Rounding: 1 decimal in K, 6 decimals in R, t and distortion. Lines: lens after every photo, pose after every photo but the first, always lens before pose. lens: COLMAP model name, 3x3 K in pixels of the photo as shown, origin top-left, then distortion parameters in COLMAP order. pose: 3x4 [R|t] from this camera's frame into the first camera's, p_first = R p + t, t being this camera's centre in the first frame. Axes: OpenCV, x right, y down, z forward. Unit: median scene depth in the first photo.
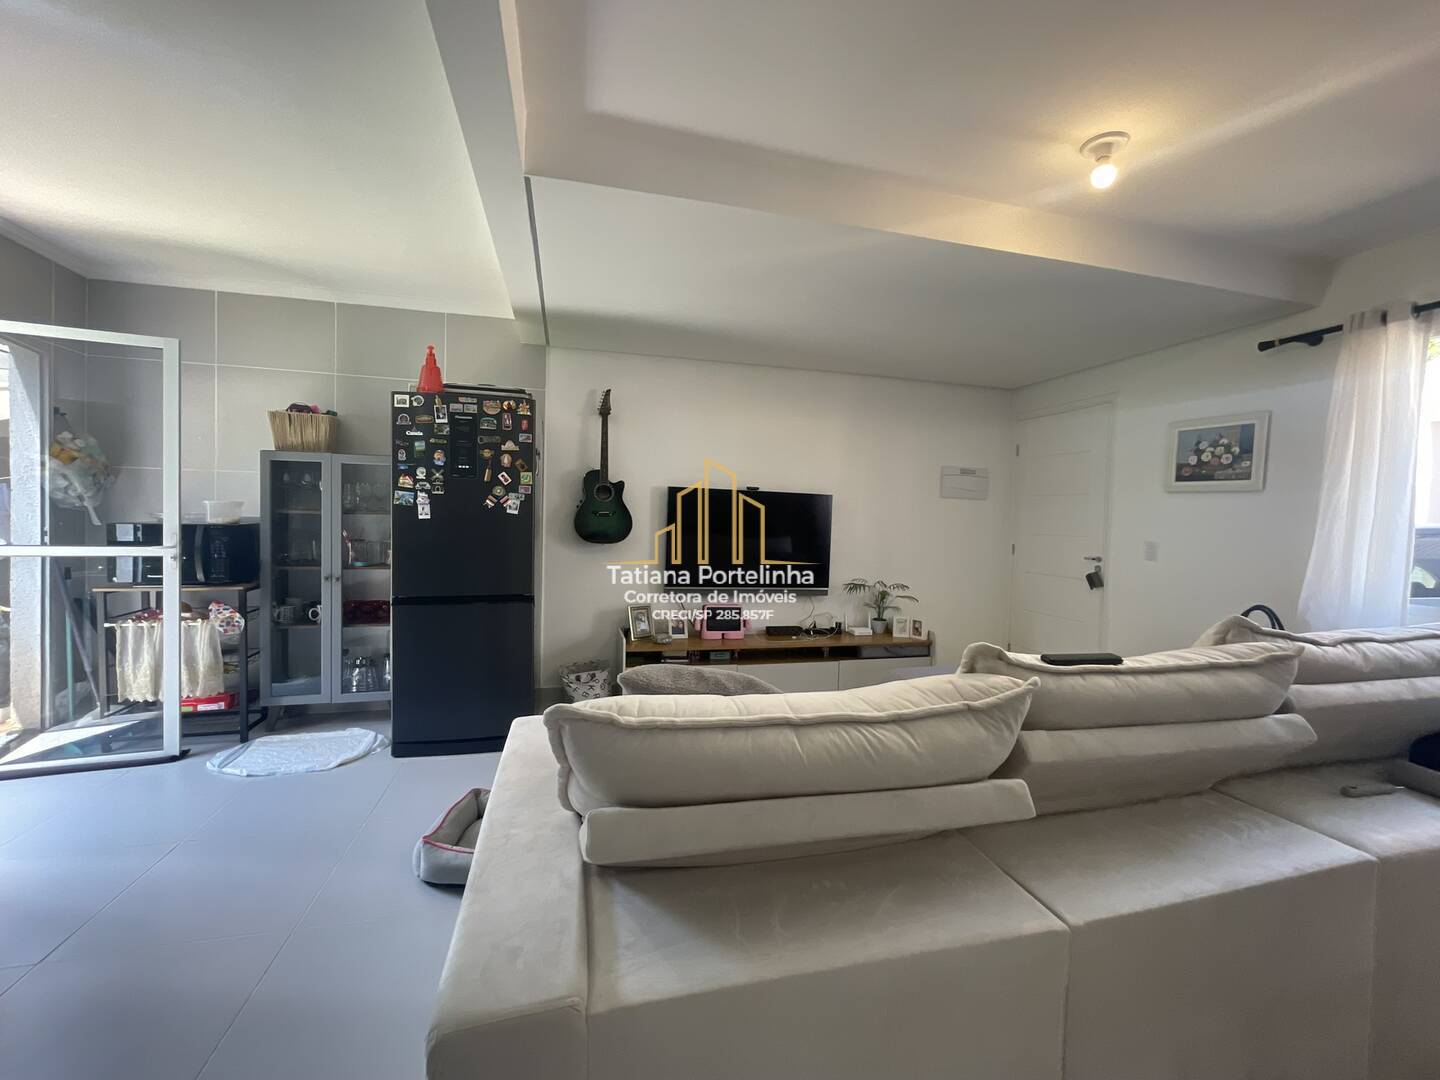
lens RADIAL K [[581.8, 0, 719.0], [0, 581.8, 534.5], [0, 0, 1]] dist [-0.002776, 0.000271]
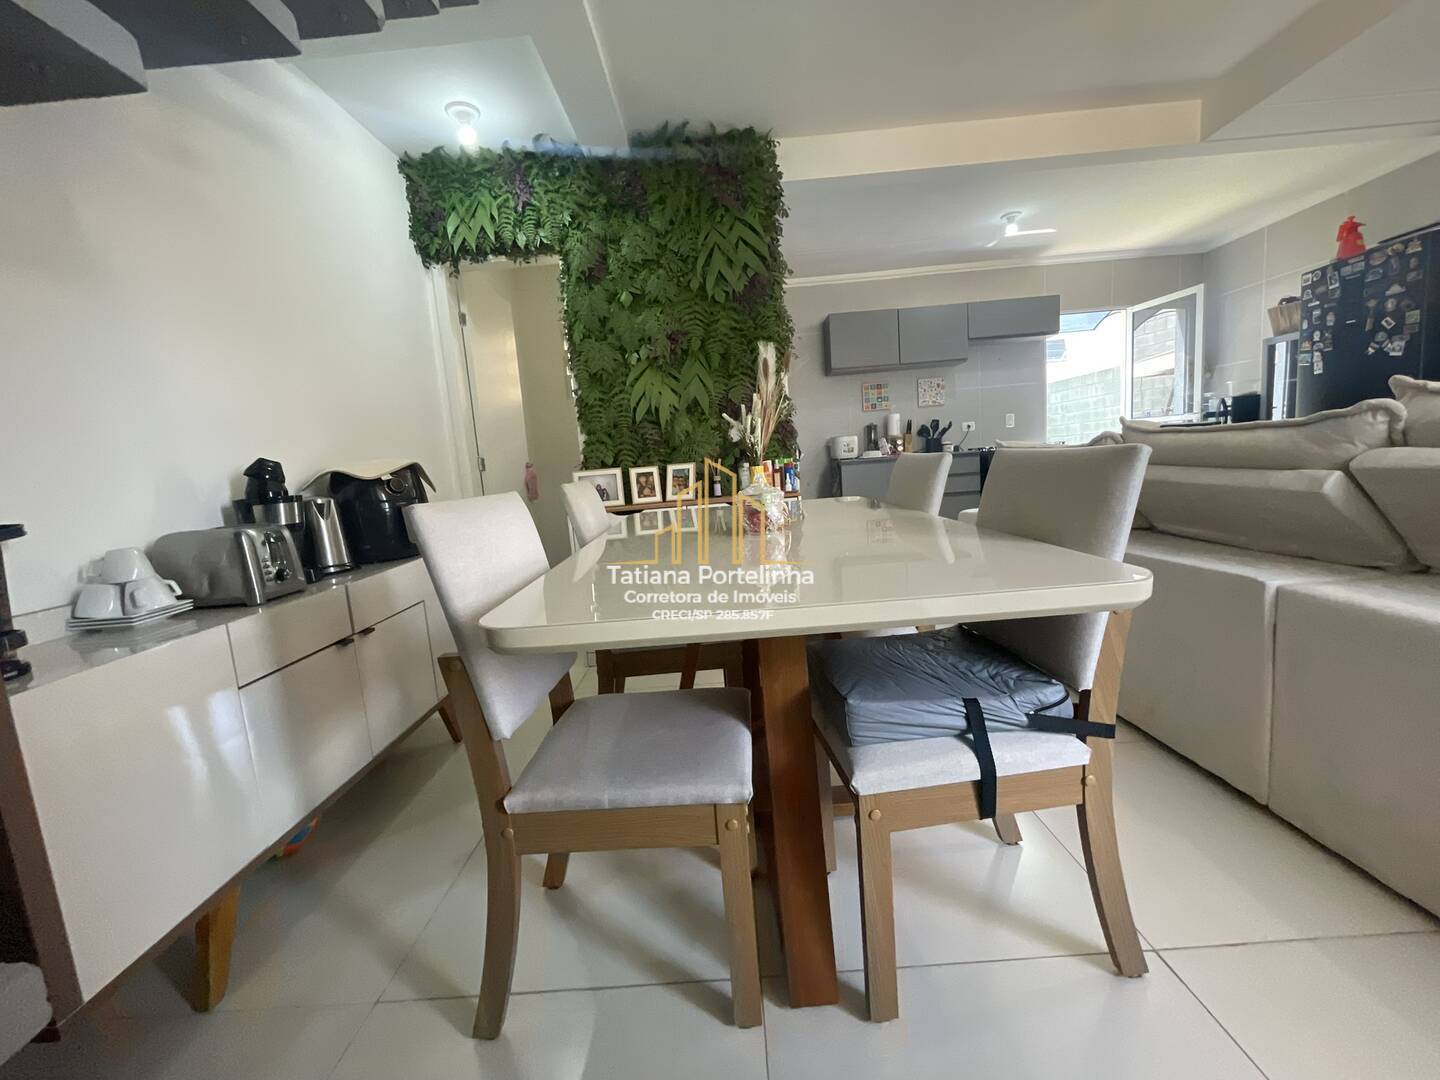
lens RADIAL K [[581.8, 0, 717.9], [0, 581.8, 533.5], [0, 0, 1]] dist [-0.002776, 0.000271]
pose [[-0.261381, 0.117124, -0.958103, 0.999069], [0.041432, 0.993057, 0.110093, 0.116331], [0.964346, -0.010920, -0.264419, 0.101176]]
